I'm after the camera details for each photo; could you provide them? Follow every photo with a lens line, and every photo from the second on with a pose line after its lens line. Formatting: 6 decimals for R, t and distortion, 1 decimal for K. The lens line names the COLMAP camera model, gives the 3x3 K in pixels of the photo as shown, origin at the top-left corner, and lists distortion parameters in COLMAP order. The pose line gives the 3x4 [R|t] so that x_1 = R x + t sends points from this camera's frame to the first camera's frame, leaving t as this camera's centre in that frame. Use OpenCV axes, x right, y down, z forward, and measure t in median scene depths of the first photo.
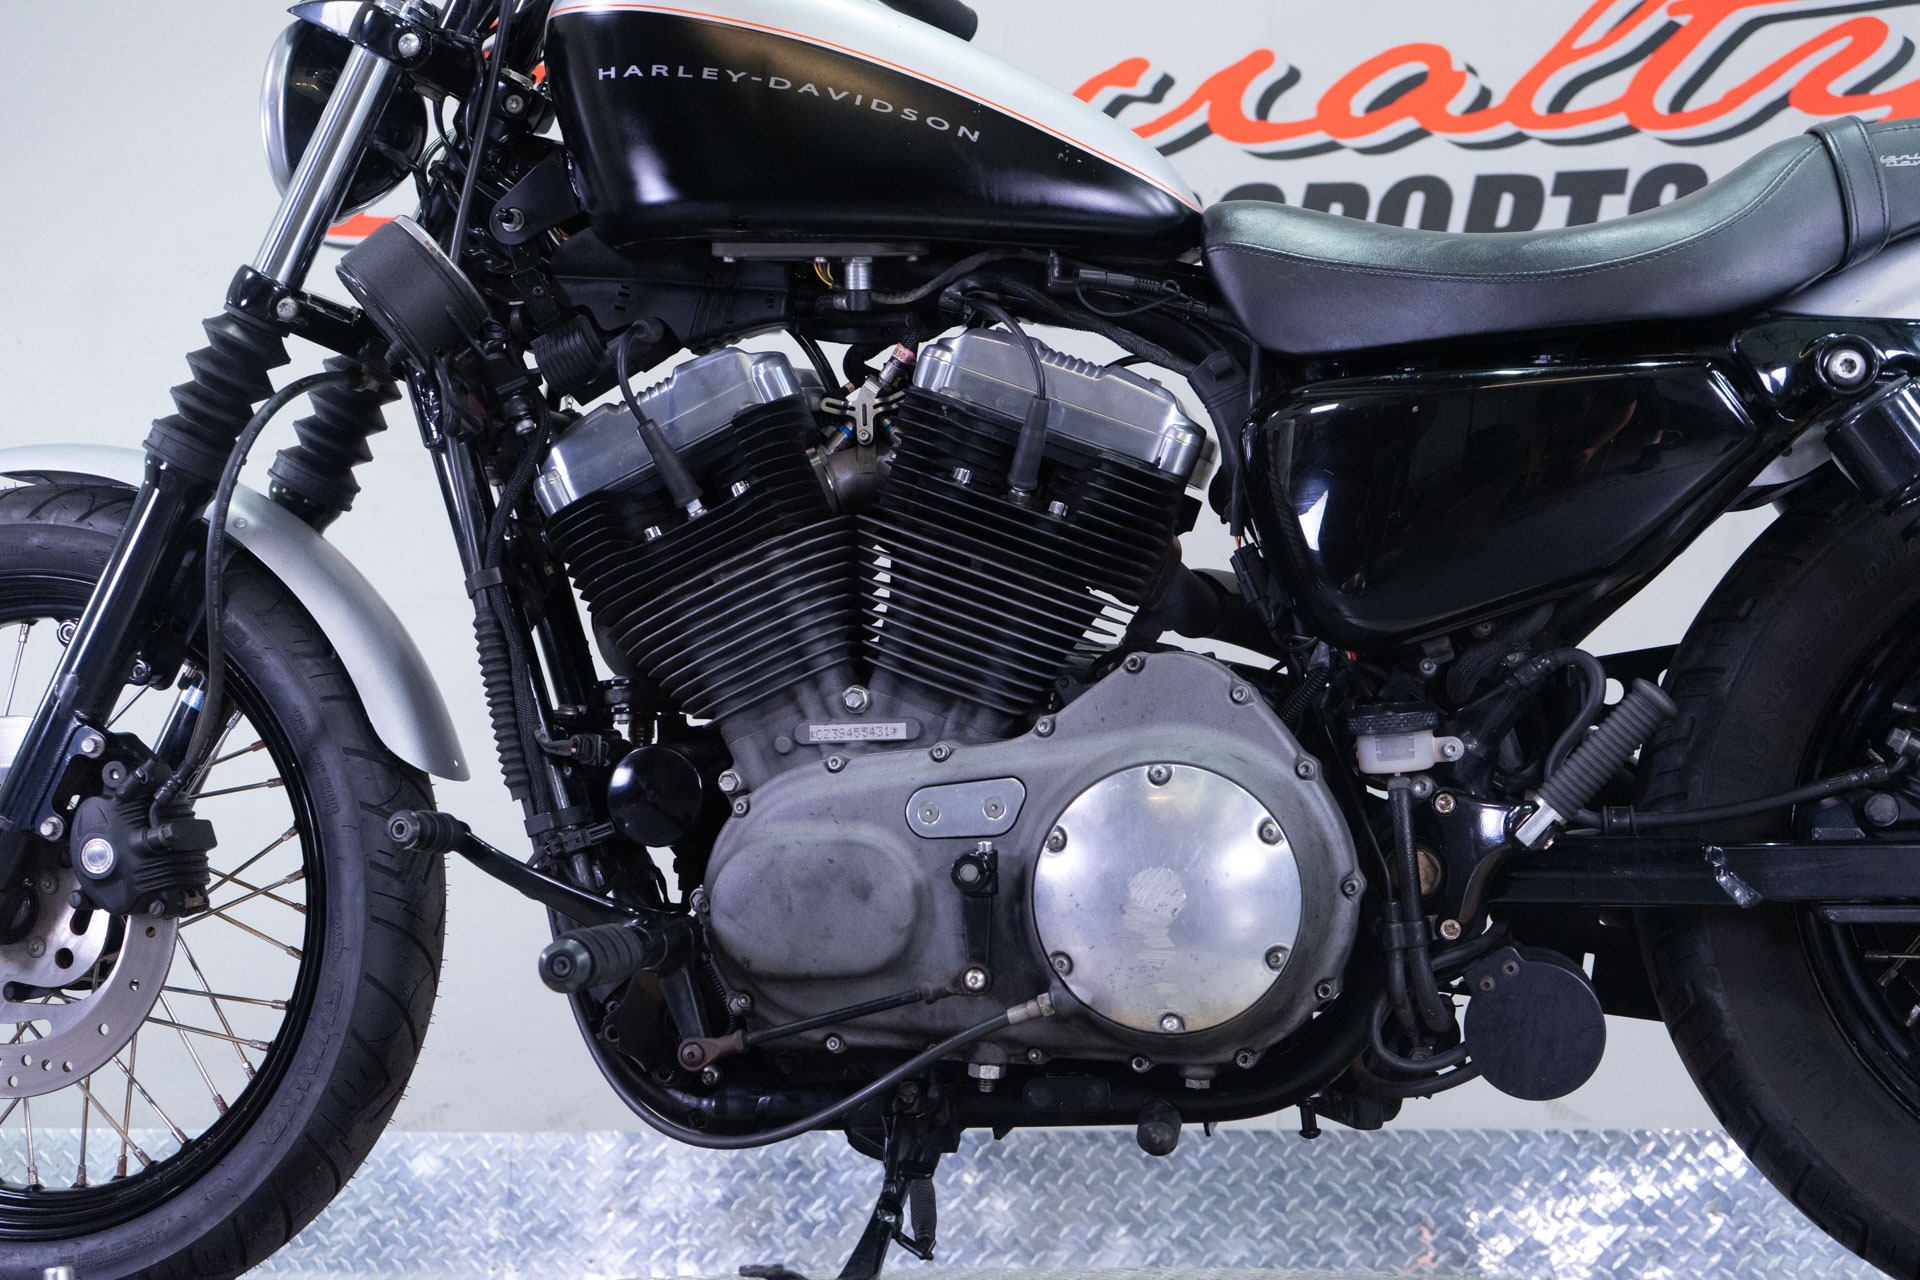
lens RADIAL K [[2457.0, 0, 960.9], [0, 2457.0, 647.4], [0, 0, 1]] dist [0.015752, 0.000000]
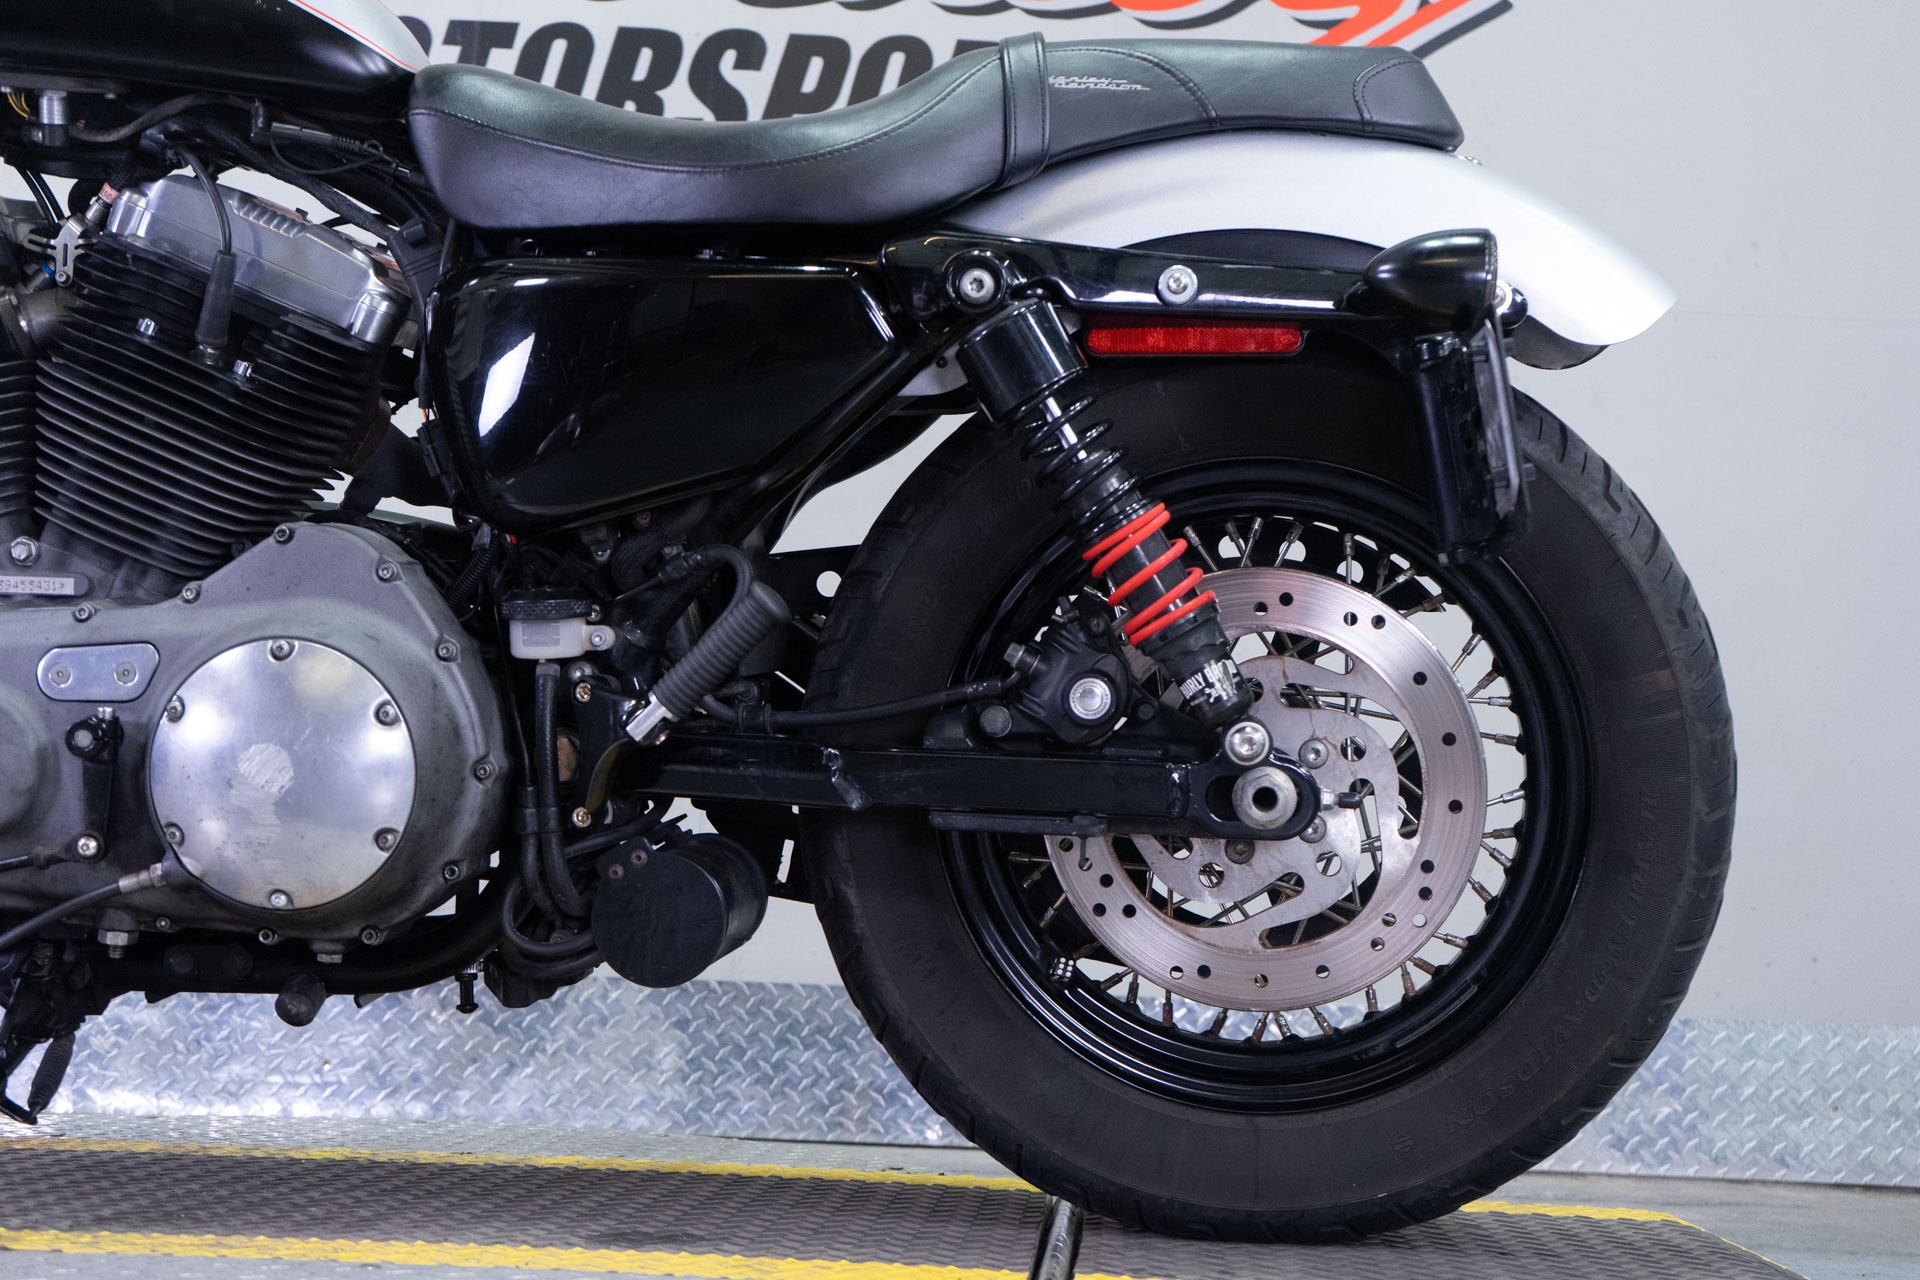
lens RADIAL K [[2457.0, 0, 964.1], [0, 2457.0, 646.9], [0, 0, 1]] dist [0.015752, 0.000000]
pose [[0.991486, 0.052993, 0.118940, 0.219534], [-0.061448, 0.995751, 0.068585, -0.031848], [-0.114800, -0.075310, 0.990530, -0.010246]]
